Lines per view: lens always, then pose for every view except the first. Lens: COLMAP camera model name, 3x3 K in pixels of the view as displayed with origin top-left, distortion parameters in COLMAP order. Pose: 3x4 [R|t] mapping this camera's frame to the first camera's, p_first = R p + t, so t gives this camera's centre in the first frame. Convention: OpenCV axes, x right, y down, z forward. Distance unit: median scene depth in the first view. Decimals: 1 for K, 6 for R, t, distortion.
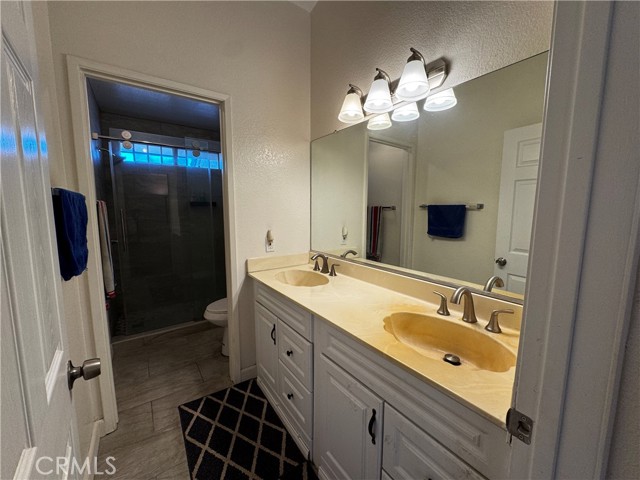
lens RADIAL K [[254.8, 0, 320.4], [0, 254.8, 240.5], [0, 0, 1]] dist [-0.003692, 0.000779]
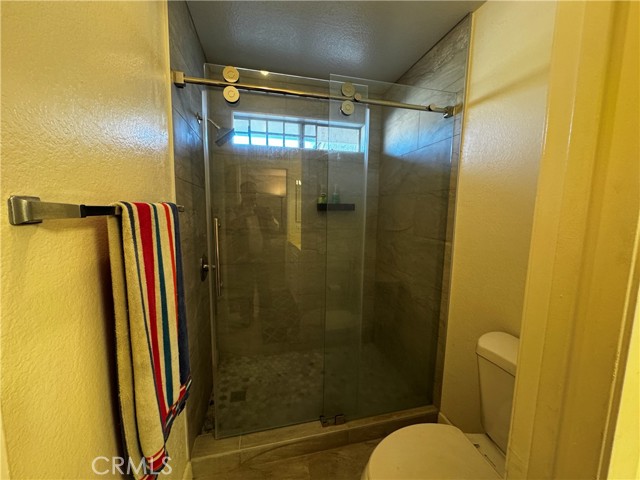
lens RADIAL K [[254.8, 0, 321.4], [0, 254.8, 239.0], [0, 0, 1]] dist [-0.003692, 0.000779]
pose [[0.928277, 0.050434, -0.368455, -0.260098], [-0.054456, 0.998516, -0.000518, -0.061877], [0.367882, 0.020545, 0.929646, 0.400519]]
